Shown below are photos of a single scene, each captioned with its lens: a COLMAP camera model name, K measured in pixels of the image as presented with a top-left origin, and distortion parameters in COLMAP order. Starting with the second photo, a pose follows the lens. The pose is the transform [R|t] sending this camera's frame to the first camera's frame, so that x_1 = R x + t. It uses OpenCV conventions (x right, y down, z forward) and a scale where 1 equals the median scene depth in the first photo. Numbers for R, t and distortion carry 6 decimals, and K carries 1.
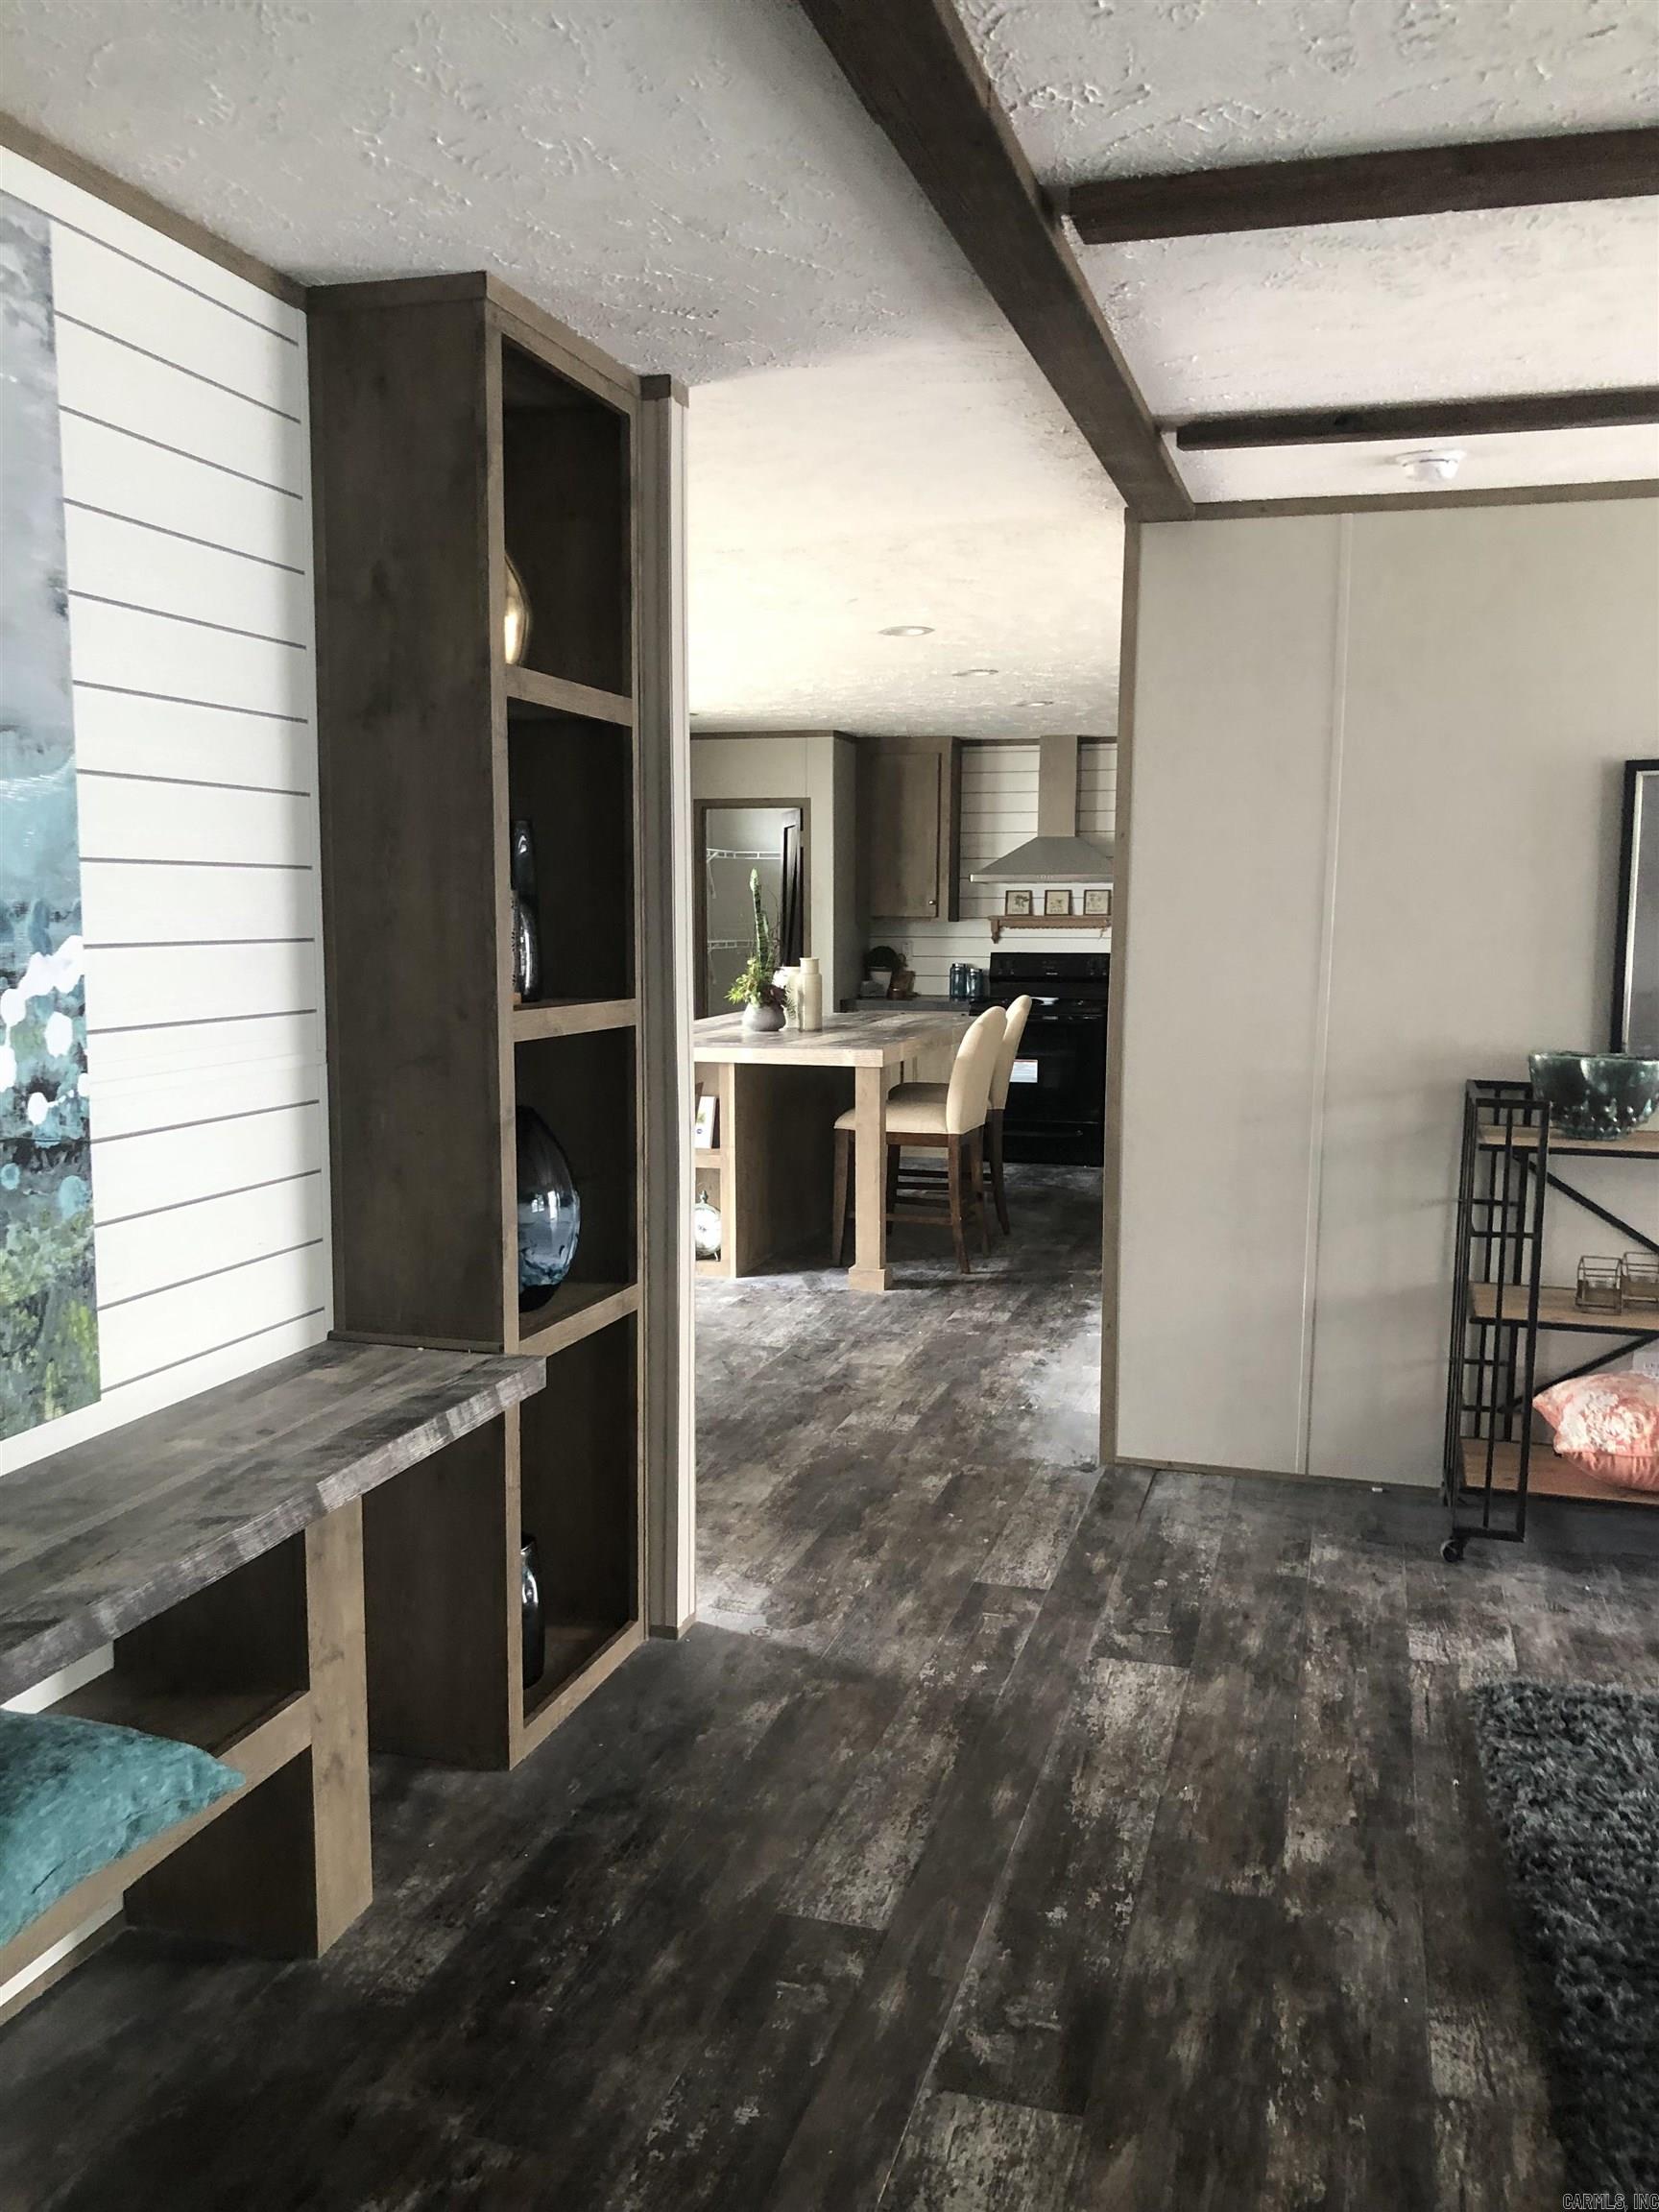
lens RADIAL K [[1798.4, 0, 836.5], [0, 1798.4, 1104.0], [0, 0, 1]] dist [0.014814, -0.019864]
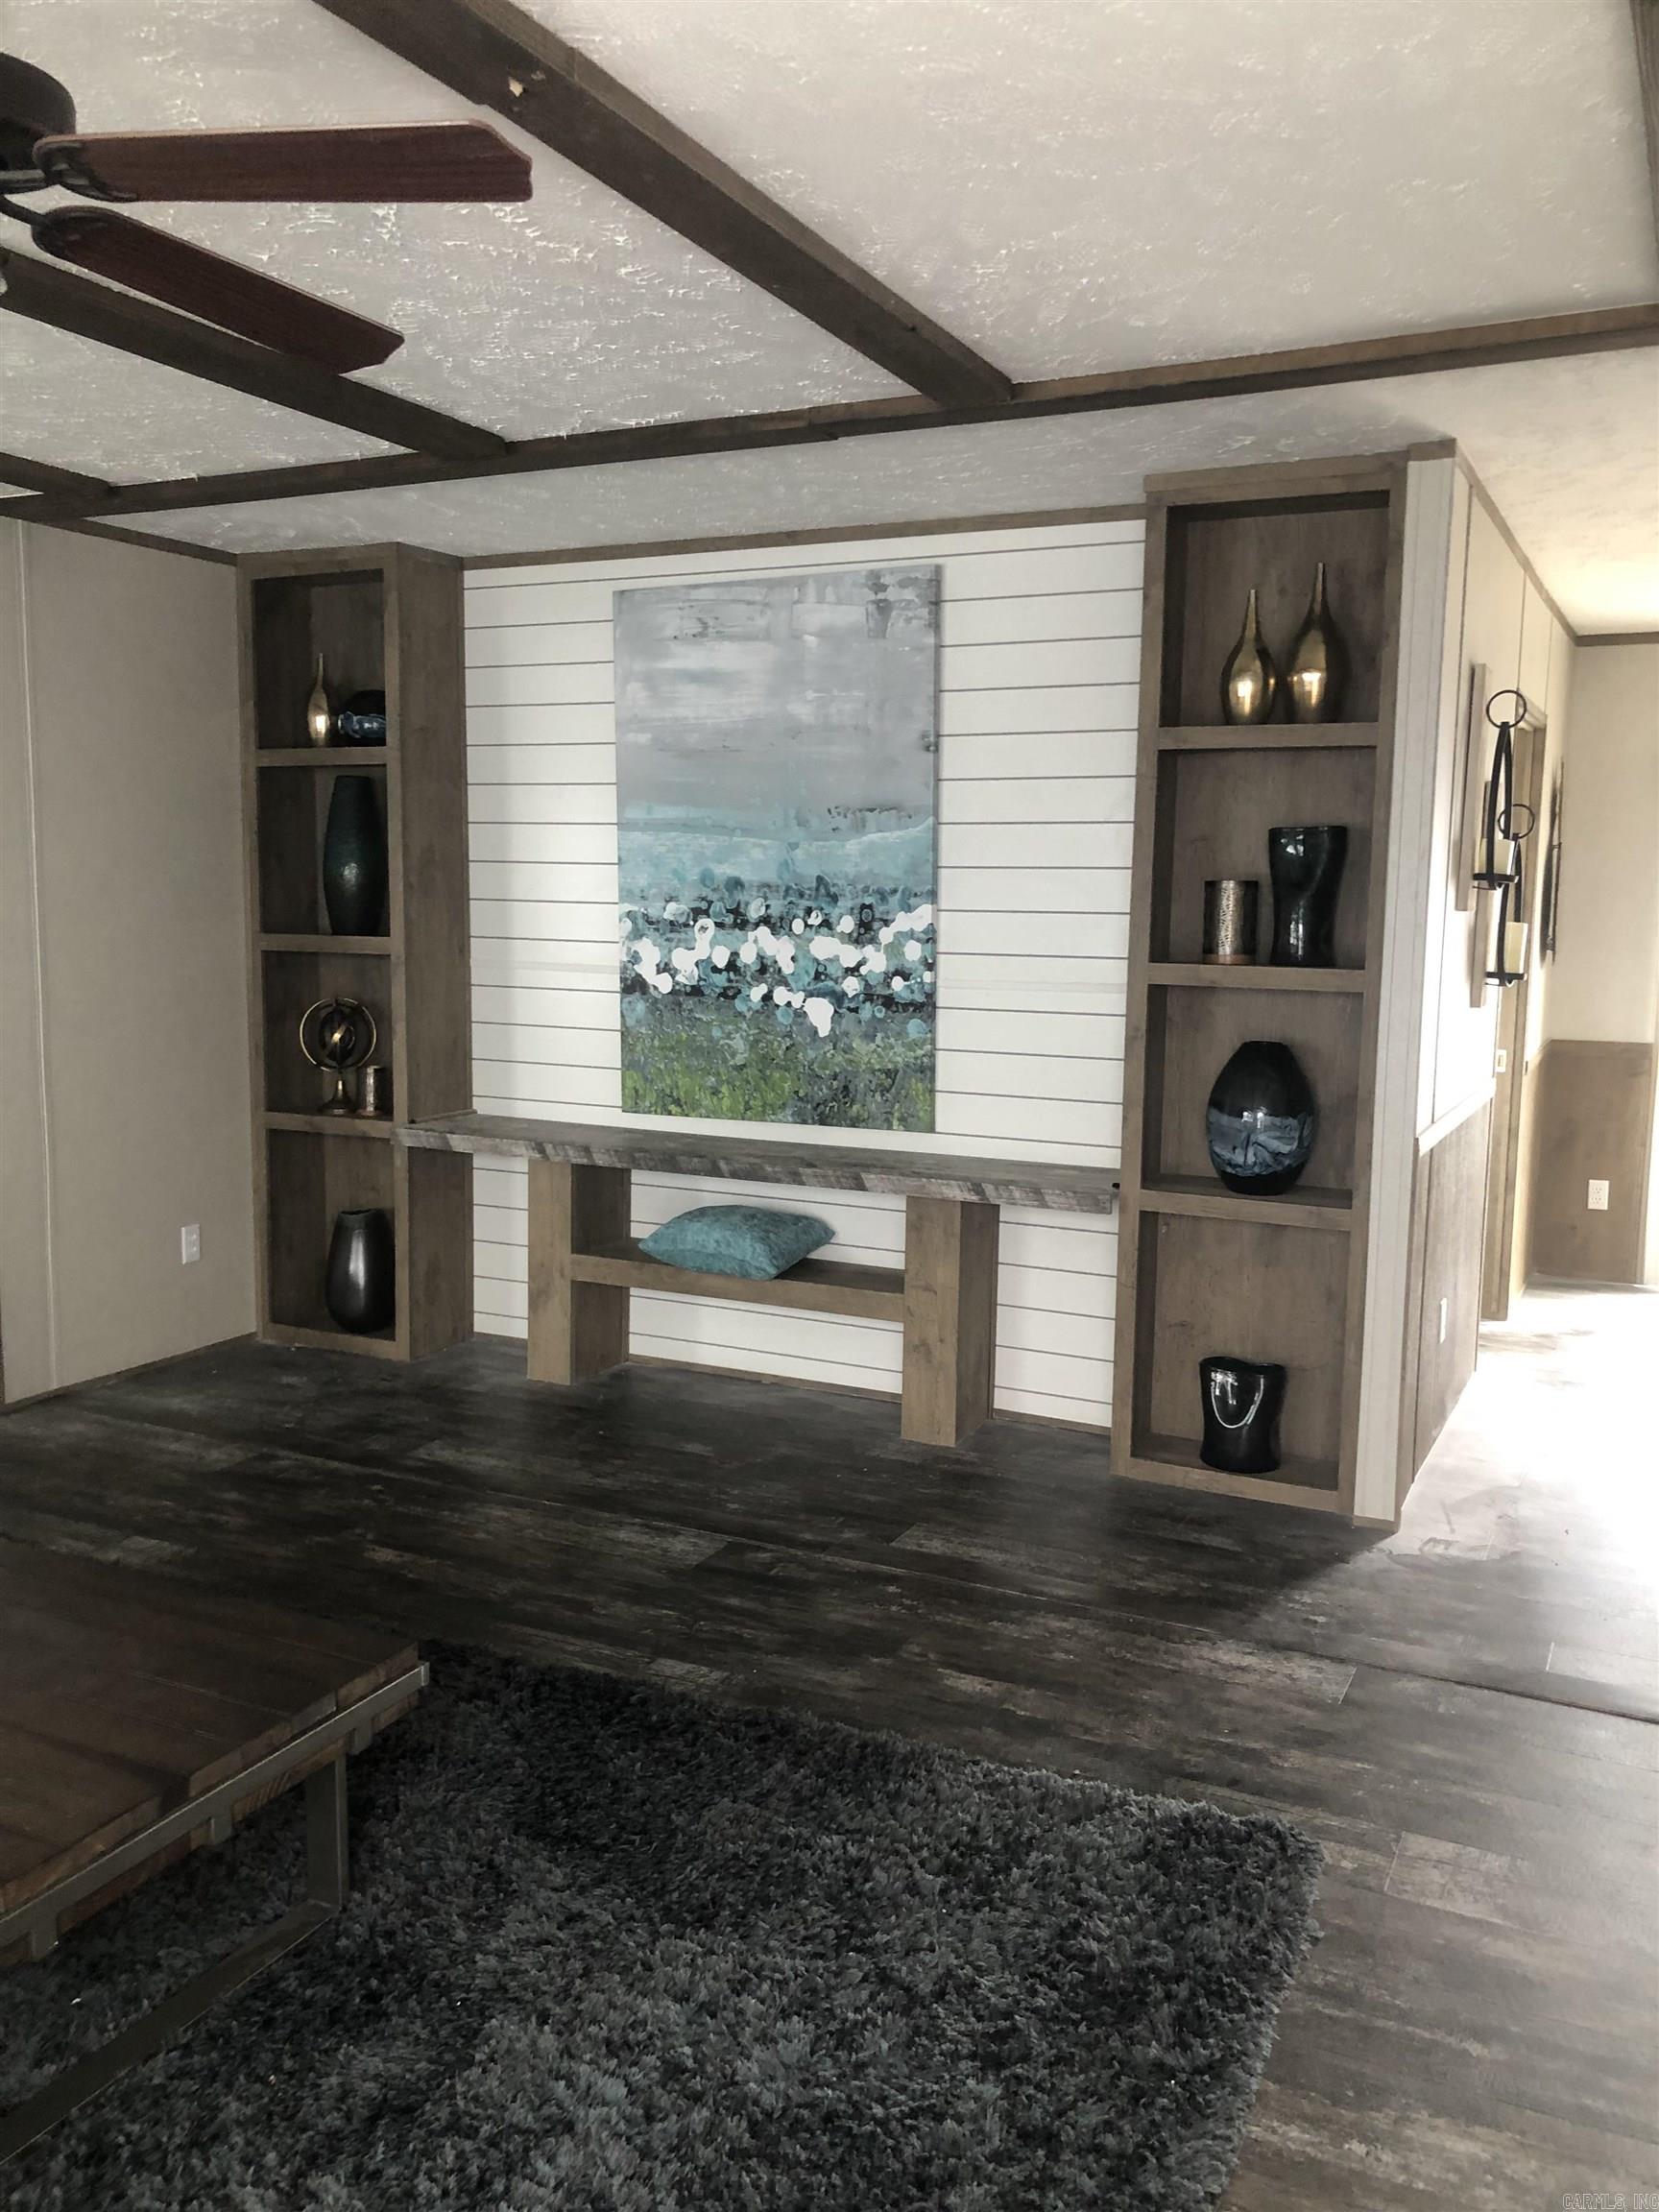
lens RADIAL K [[1798.4, 0, 833.6], [0, 1798.4, 1113.6], [0, 0, 1]] dist [0.014814, -0.019864]
pose [[-0.163516, 0.116312, -0.979660, 1.649583], [-0.122402, 0.982961, 0.137134, -0.126575], [0.978918, 0.142336, -0.146493, 1.226076]]
